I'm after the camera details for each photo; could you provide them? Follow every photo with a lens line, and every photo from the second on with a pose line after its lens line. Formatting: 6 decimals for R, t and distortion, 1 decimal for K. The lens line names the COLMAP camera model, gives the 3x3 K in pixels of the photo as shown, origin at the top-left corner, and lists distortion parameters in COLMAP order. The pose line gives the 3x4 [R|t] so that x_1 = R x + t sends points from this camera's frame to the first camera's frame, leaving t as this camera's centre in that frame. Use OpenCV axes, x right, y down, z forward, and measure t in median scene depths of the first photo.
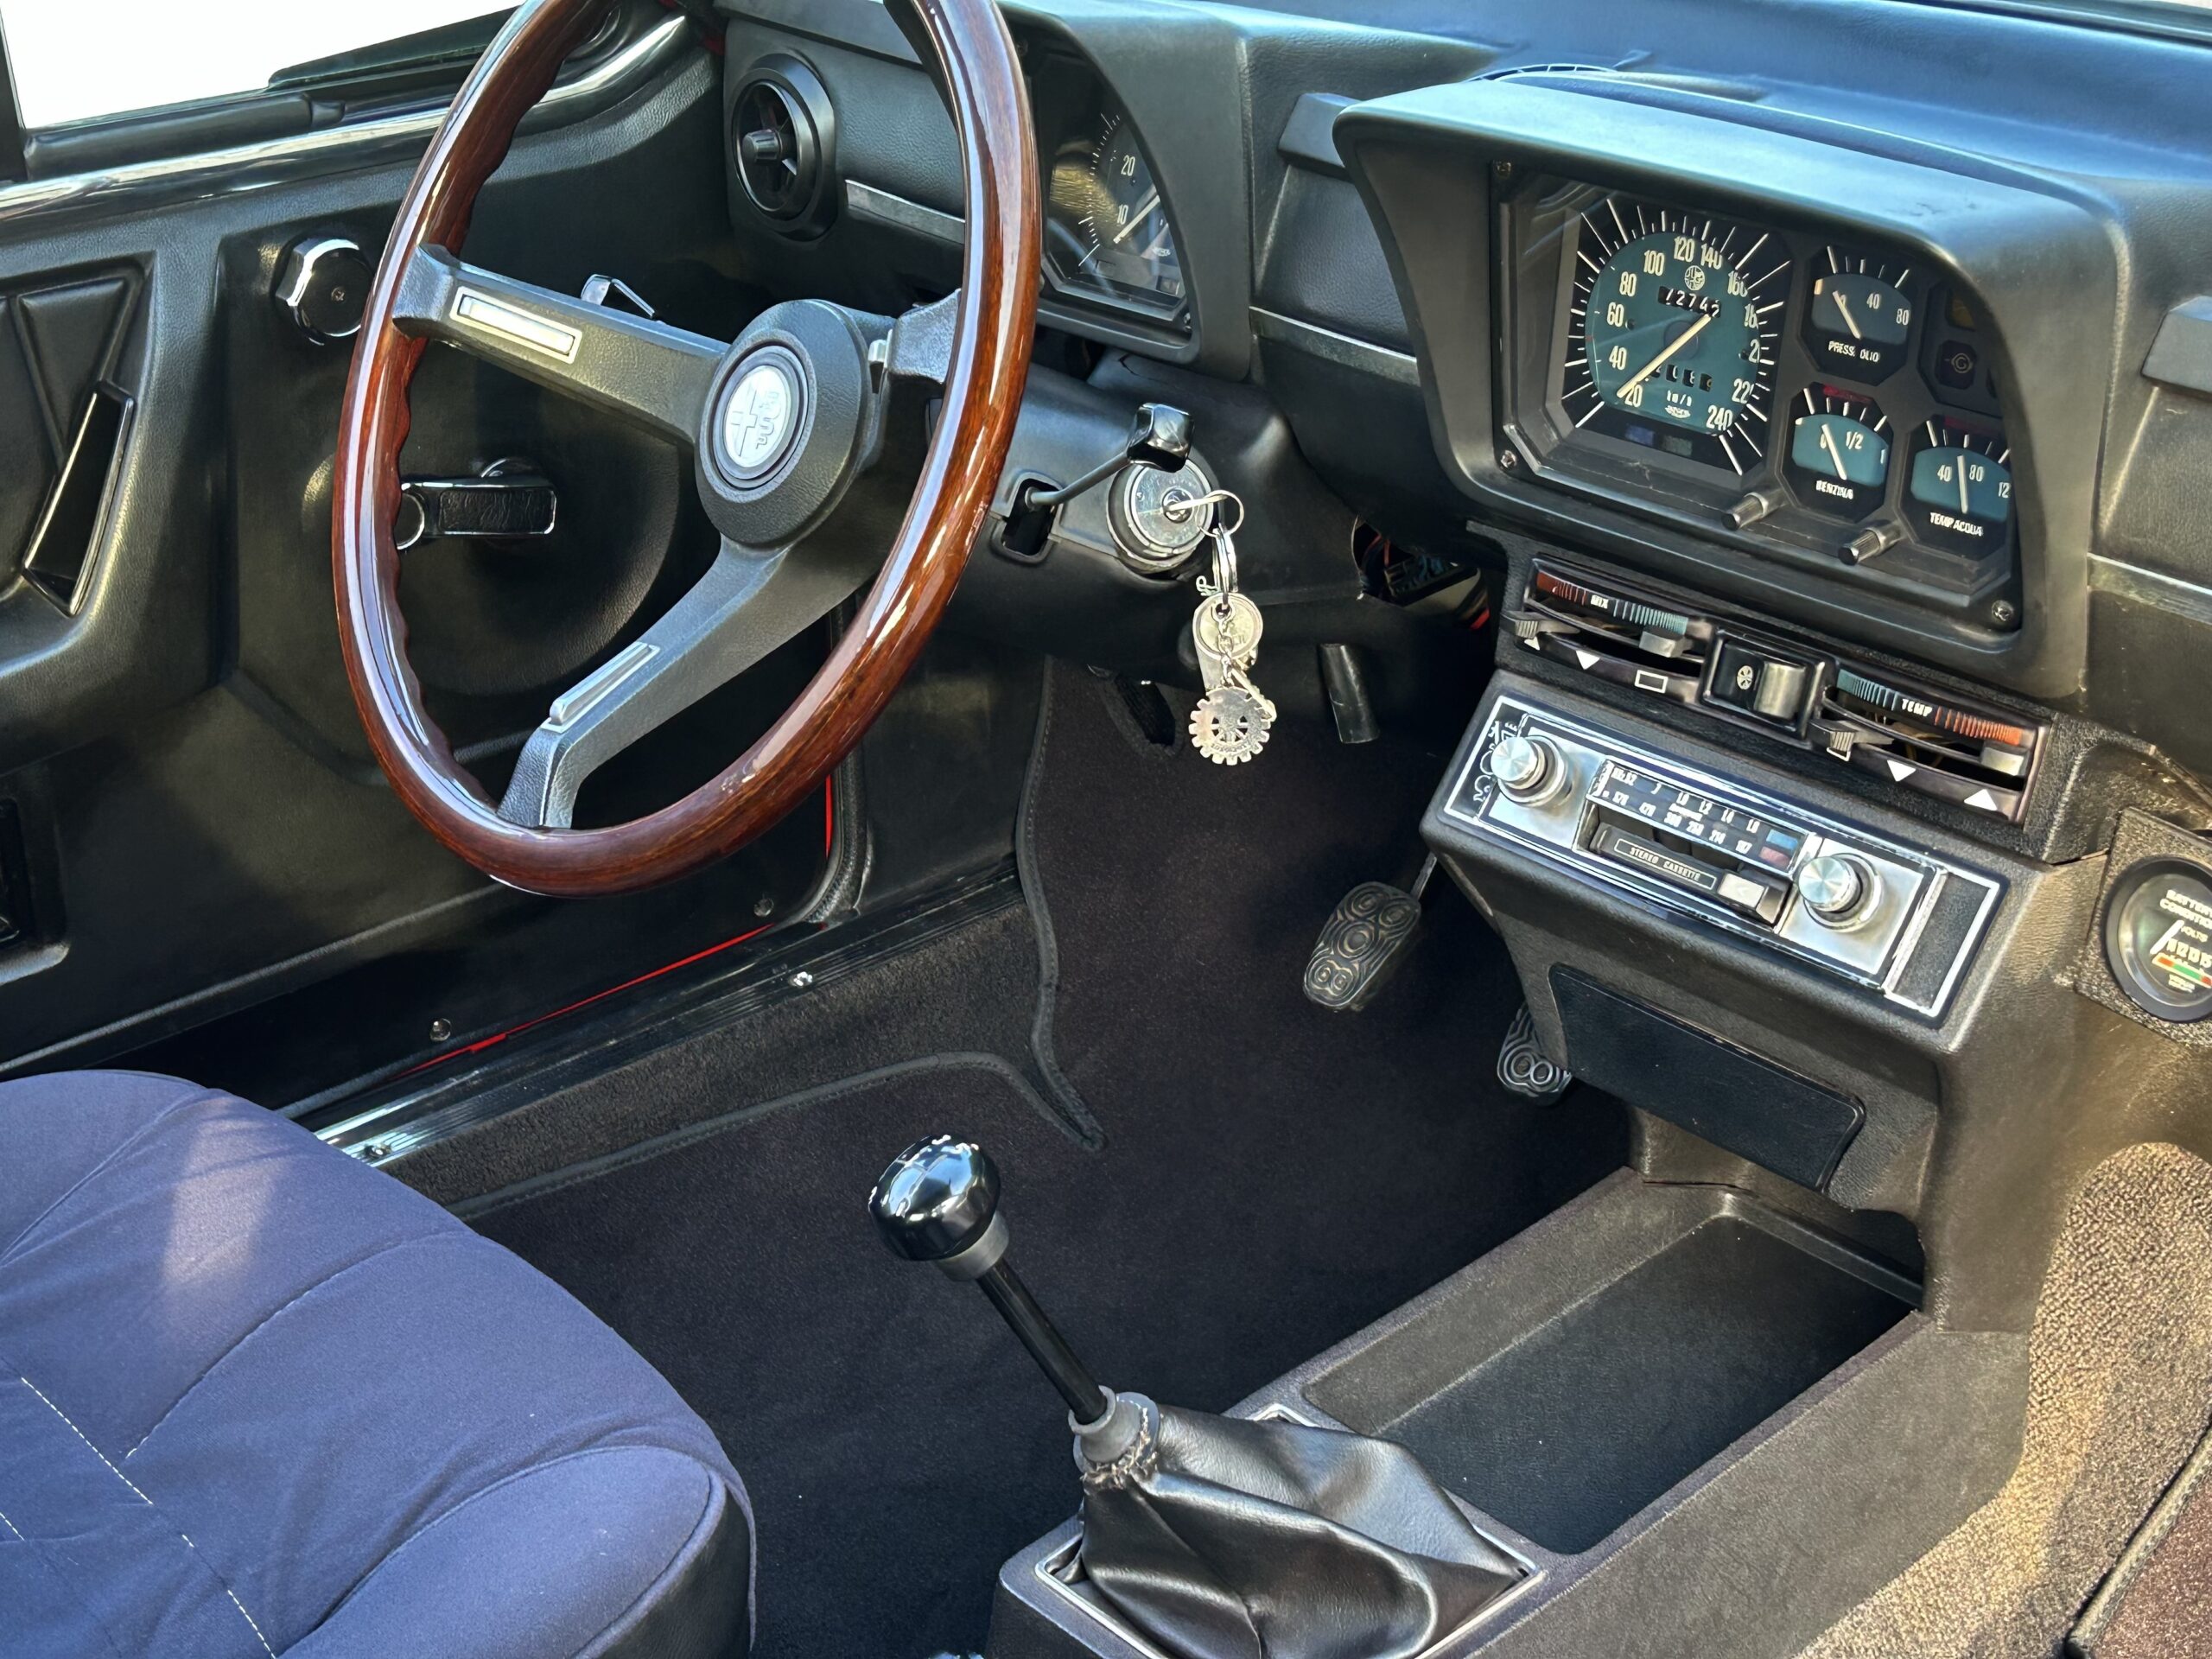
lens RADIAL K [[3214.7, 0, 1029.4], [0, 3214.7, 829.4], [0, 0, 1]] dist [0.233196, -0.923429]
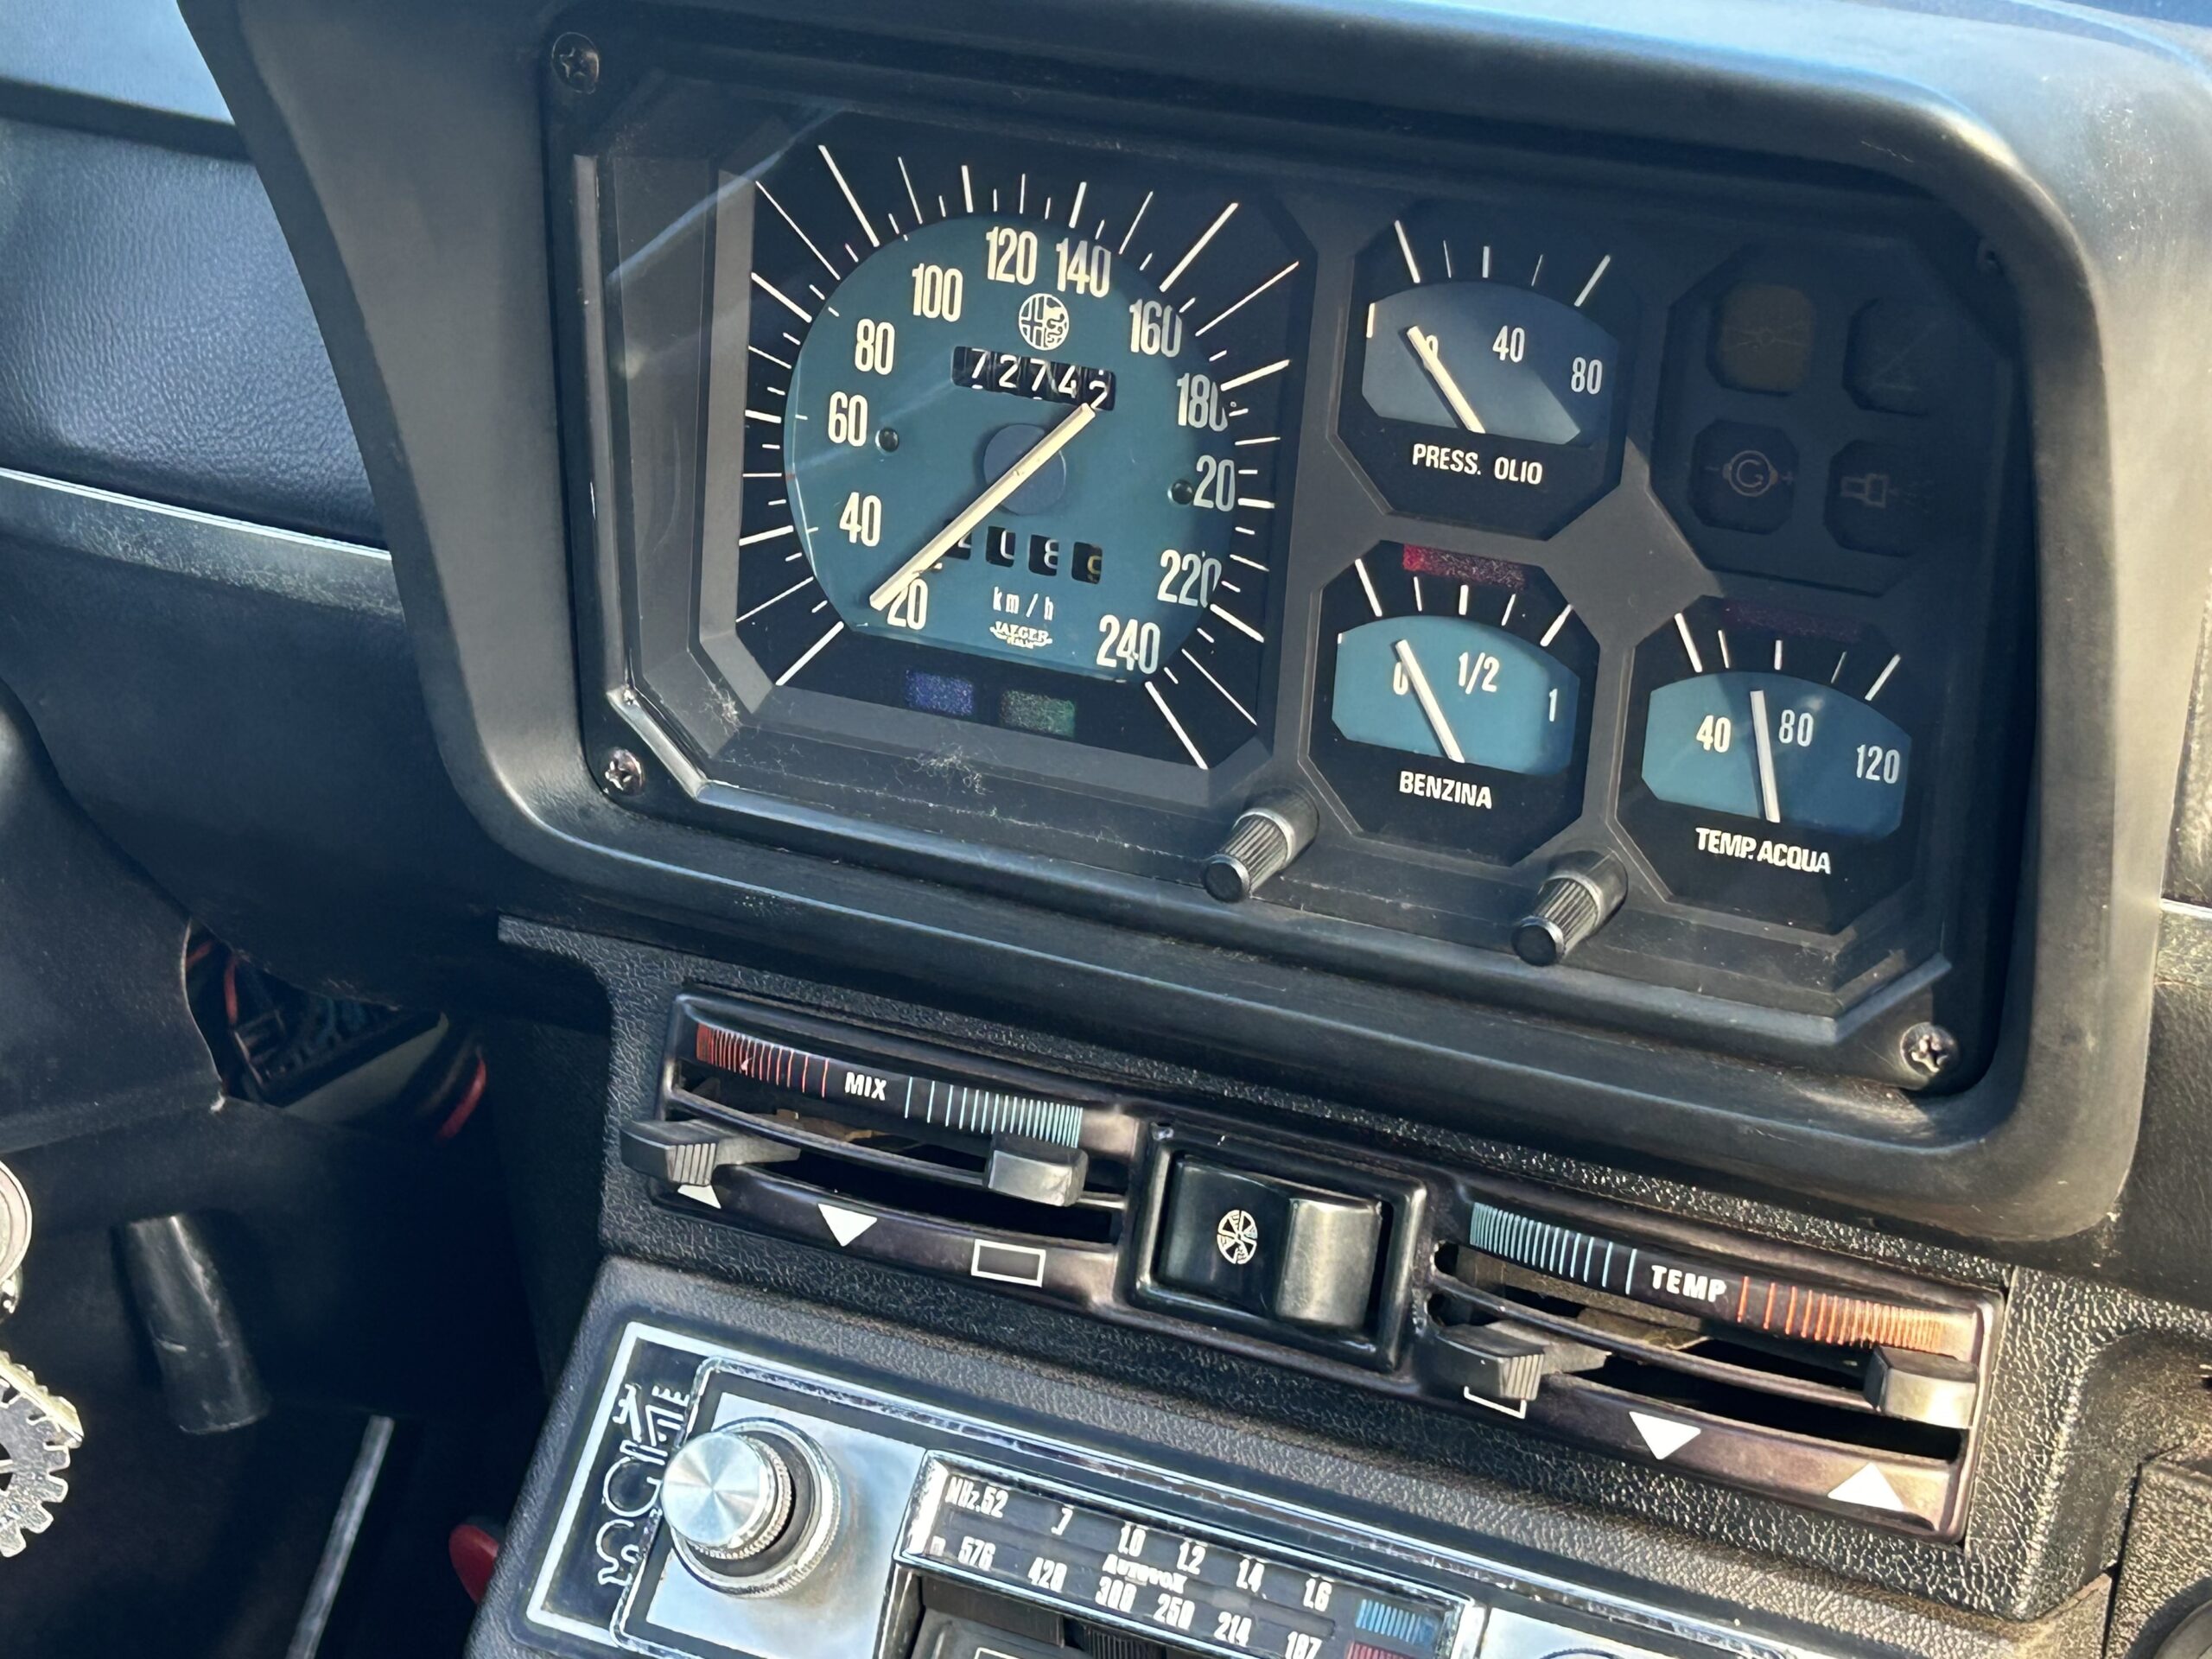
lens RADIAL K [[4336.6, 0, 1106.0], [0, 4336.6, 829.5], [0, 0, 1]] dist [0.276099, -1.142877]
pose [[0.923586, -0.076649, 0.375652, -0.006976], [0.113310, 0.990613, -0.076460, -0.058423], [-0.366265, 0.113183, 0.923601, 0.472495]]
